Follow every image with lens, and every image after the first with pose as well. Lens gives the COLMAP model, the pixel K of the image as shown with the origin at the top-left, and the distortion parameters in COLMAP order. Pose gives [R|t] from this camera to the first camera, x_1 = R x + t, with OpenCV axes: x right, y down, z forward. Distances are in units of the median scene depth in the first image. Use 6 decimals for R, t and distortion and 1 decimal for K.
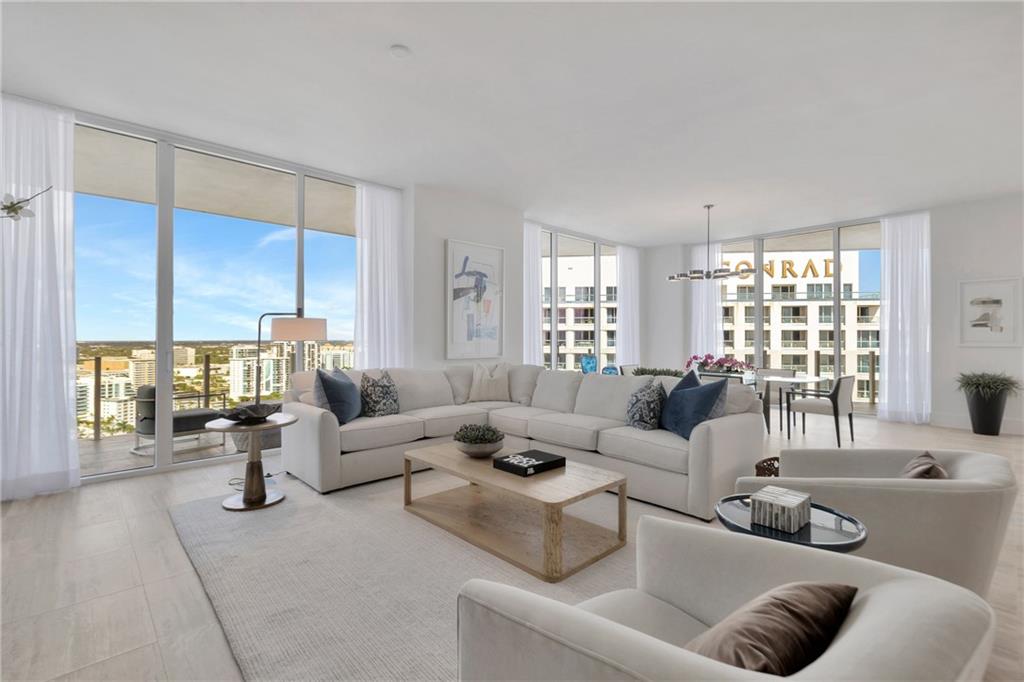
lens RADIAL K [[464.9, 0, 516.6], [0, 464.9, 336.1], [0, 0, 1]] dist [0.002773, -0.000628]
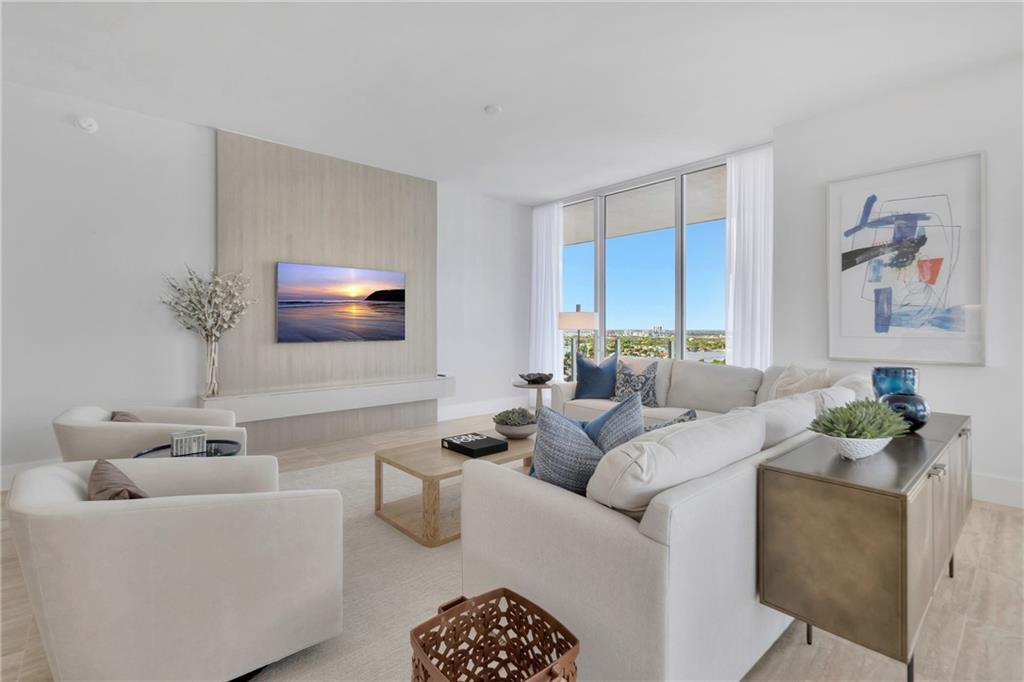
lens RADIAL K [[467.3, 0, 516.3], [0, 467.3, 331.9], [0, 0, 1]] dist [0.002387, 0.000266]
pose [[-0.019712, 0.008036, -0.999773, 0.514351], [0.002666, 0.999965, 0.007985, 0.003022], [0.999802, -0.002508, -0.019733, 0.527246]]
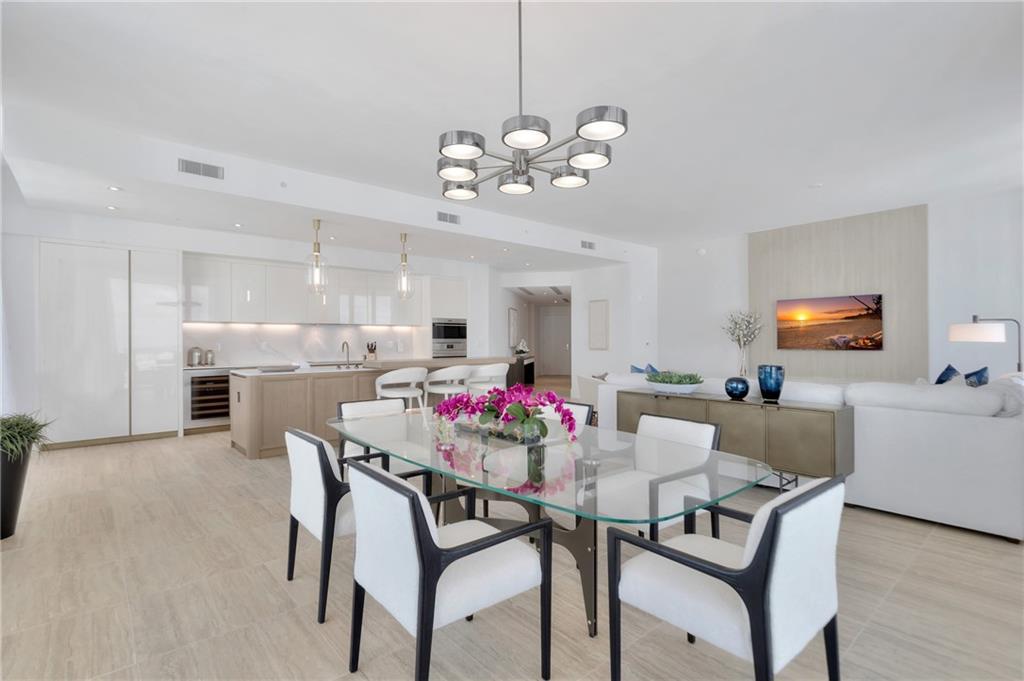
lens RADIAL K [[489.6, 0, 512.0], [0, 489.6, 340.5], [0, 0, 1]] dist [-0.001089, -0.000041]
pose [[-0.999223, 0.001006, 0.039407, 0.427842], [0.000868, 0.999993, -0.003509, 0.006474], [-0.039410, -0.003472, -0.999217, 1.448609]]
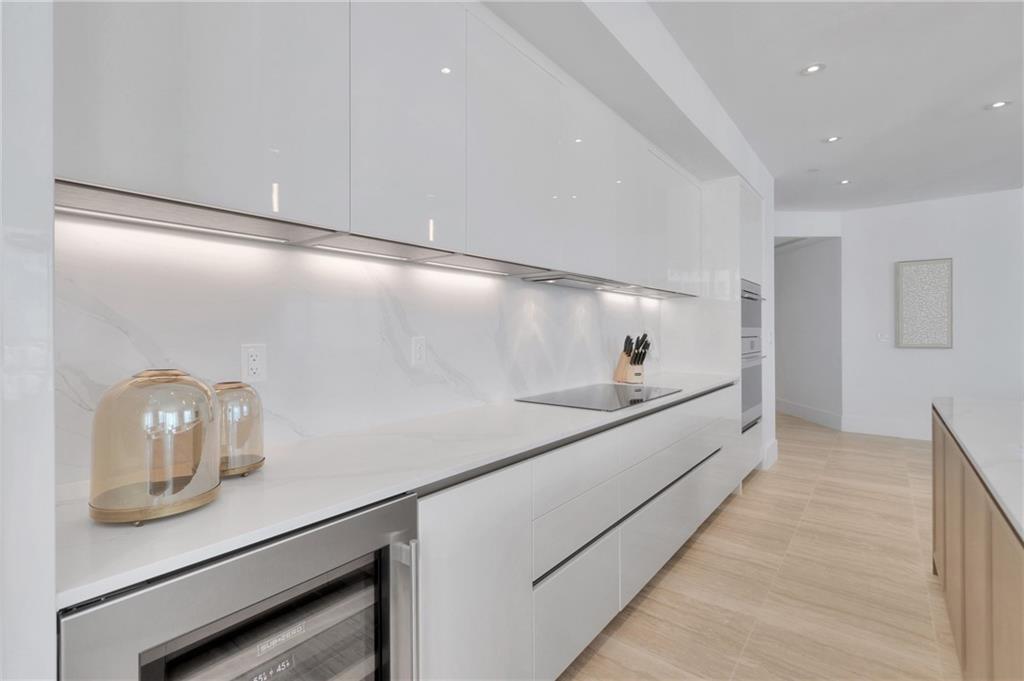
lens RADIAL K [[467.3, 0, 516.3], [0, 467.3, 331.4], [0, 0, 1]] dist [0.002387, 0.000266]
pose [[-0.987944, -0.001759, -0.154801, 1.069175], [-0.001216, 0.999993, -0.003607, 0.004377], [0.154806, -0.003376, -0.987939, 0.571314]]
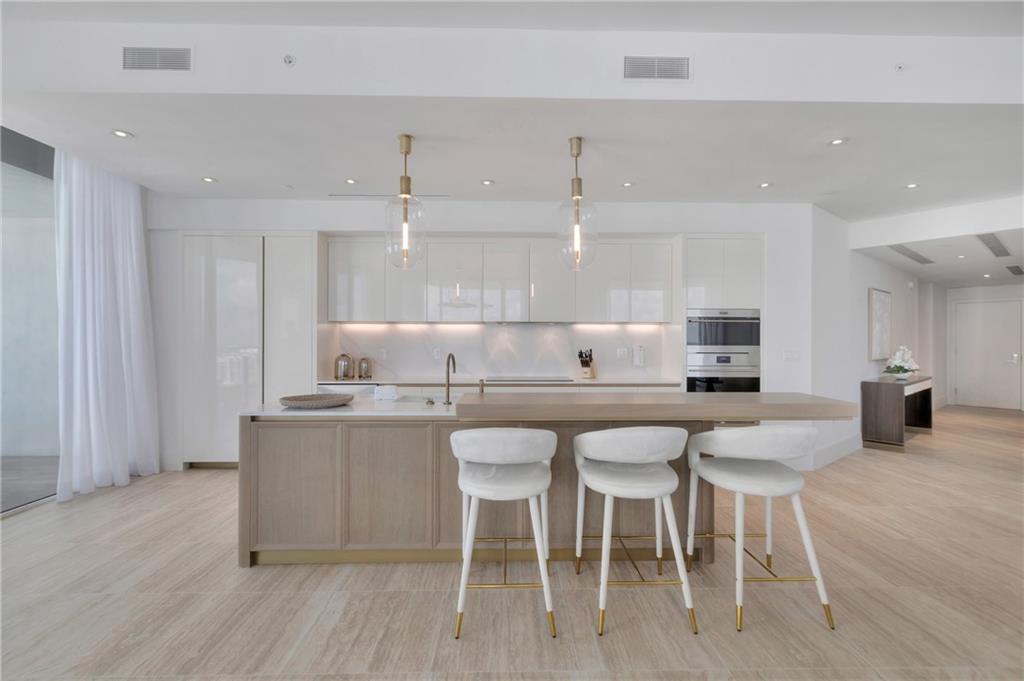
lens RADIAL K [[456.4, 0, 512.0], [0, 456.4, 340.5], [0, 0, 1]] dist [0.000995, -0.000234]
pose [[-0.738539, -0.004832, 0.674194, 0.421445], [-0.007014, 0.999975, -0.000517, -0.009168], [-0.674175, -0.005111, -0.738554, 0.793240]]
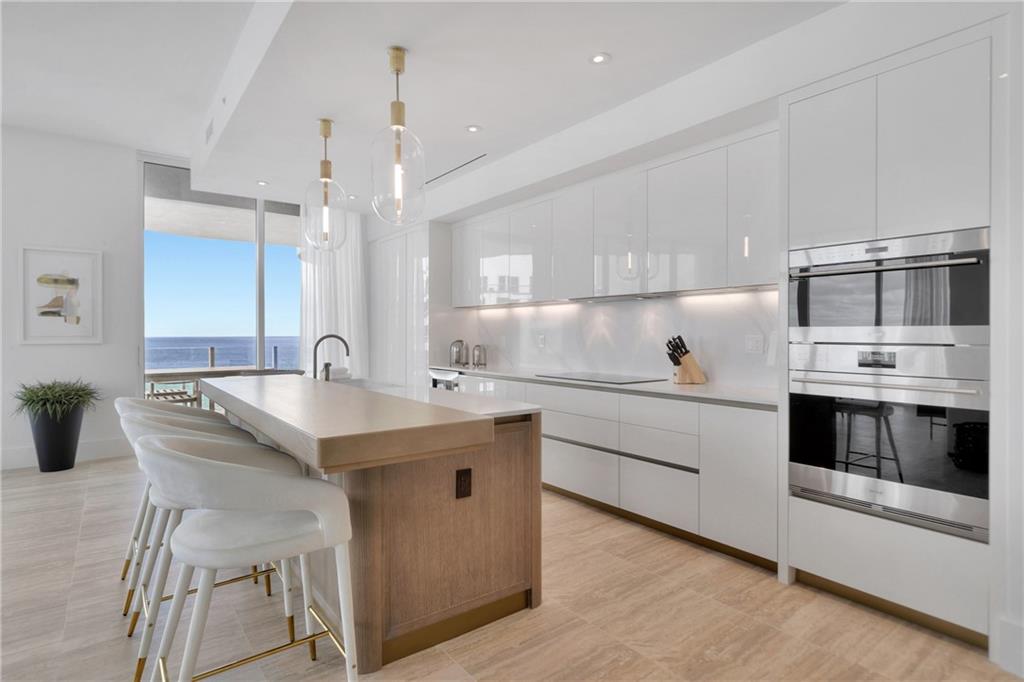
lens RADIAL K [[537.0, 0, 516.0], [0, 537.0, 333.6], [0, 0, 1]] dist [-0.000548, 0.000342]
pose [[0.109953, -0.005463, 0.993922, 0.272510], [-0.003090, 0.999978, 0.005838, -0.000252], [-0.993932, -0.003713, 0.109934, 0.218912]]
